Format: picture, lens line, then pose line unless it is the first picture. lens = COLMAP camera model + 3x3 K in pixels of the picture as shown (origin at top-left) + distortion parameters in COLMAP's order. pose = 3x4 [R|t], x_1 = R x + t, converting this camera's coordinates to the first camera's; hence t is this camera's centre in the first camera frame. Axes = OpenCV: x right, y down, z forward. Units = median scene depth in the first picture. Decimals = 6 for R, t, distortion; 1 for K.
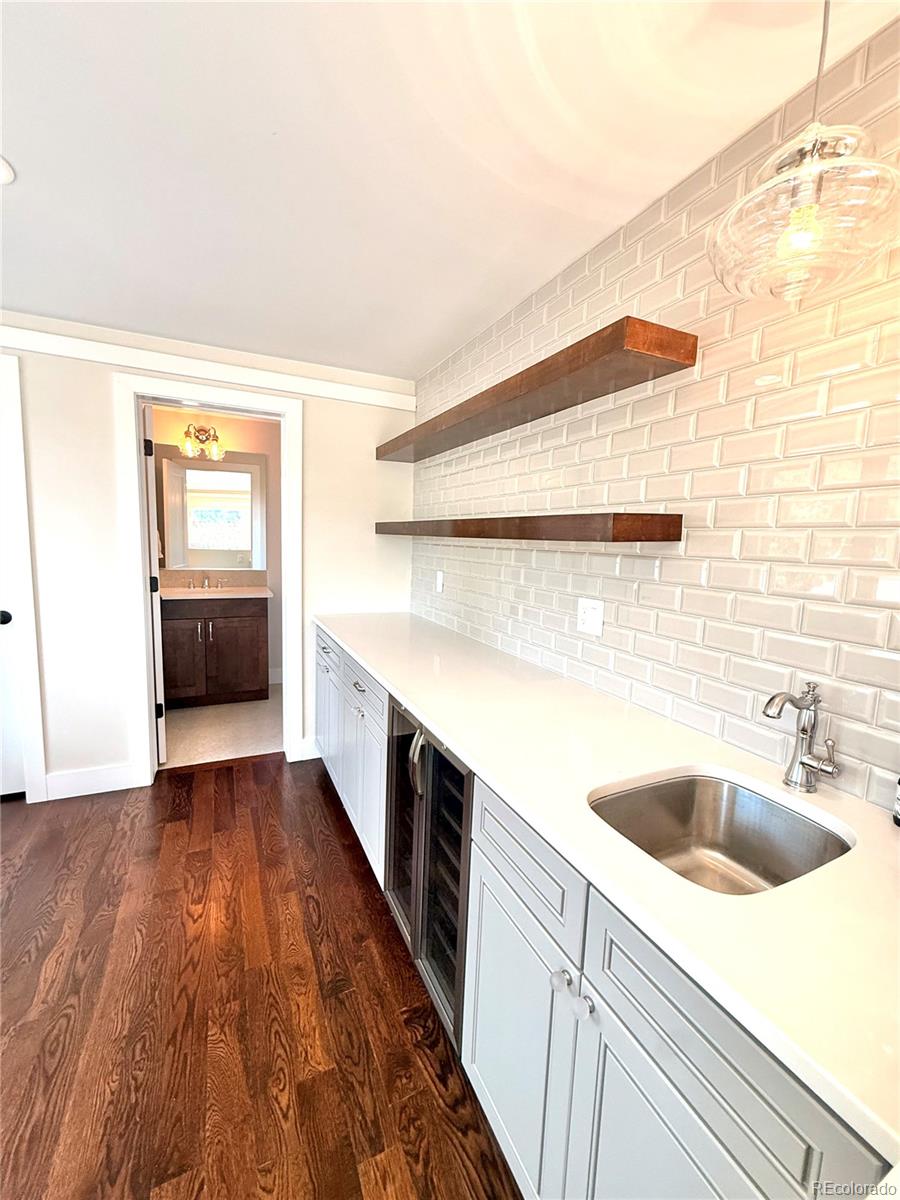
lens RADIAL K [[483.8, 0, 447.3], [0, 483.8, 598.1], [0, 0, 1]] dist [0.001668, 0.000162]
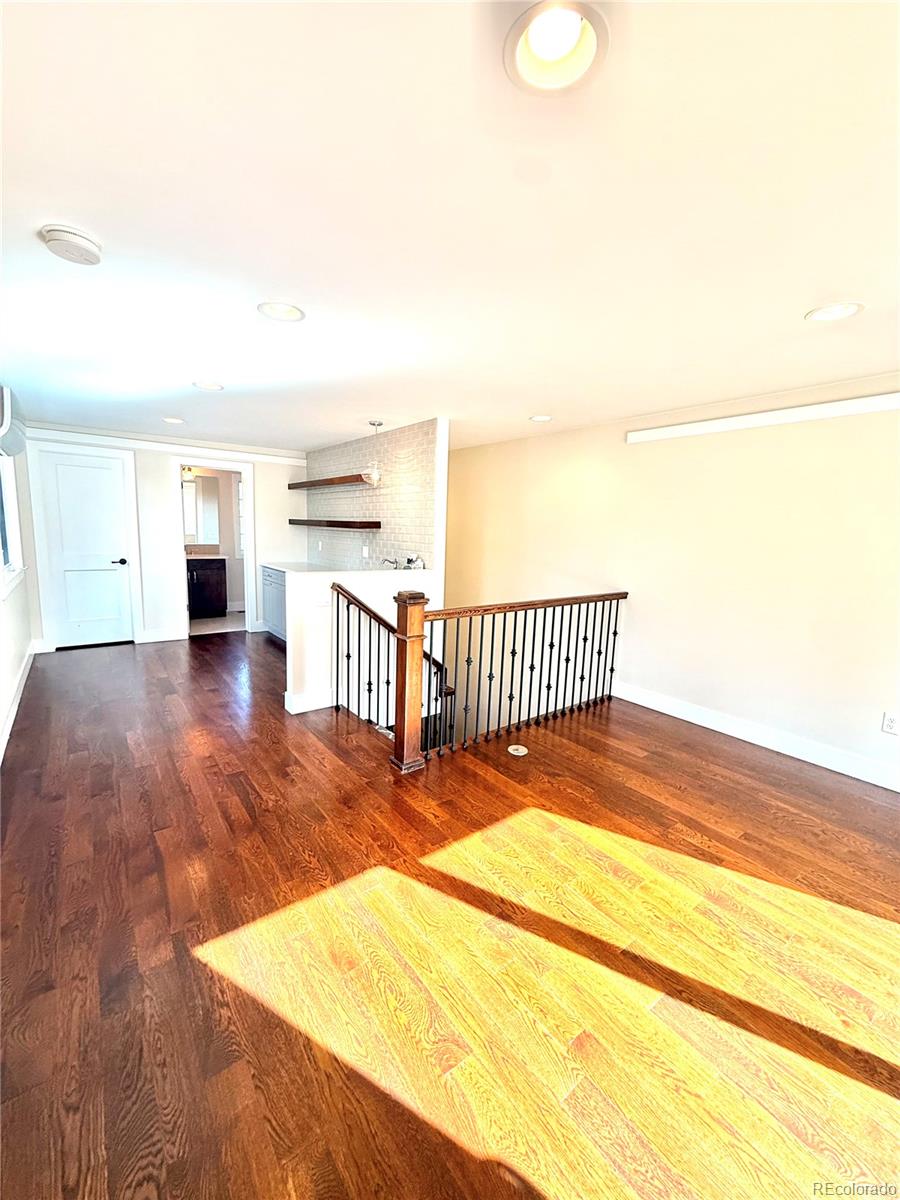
lens RADIAL K [[483.8, 0, 452.4], [0, 483.8, 600.5], [0, 0, 1]] dist [0.001668, 0.000162]
pose [[0.977684, -0.029868, 0.207945, 0.114386], [0.023013, 0.999111, 0.035309, 0.160794], [-0.208815, -0.029736, 0.977503, -1.408736]]
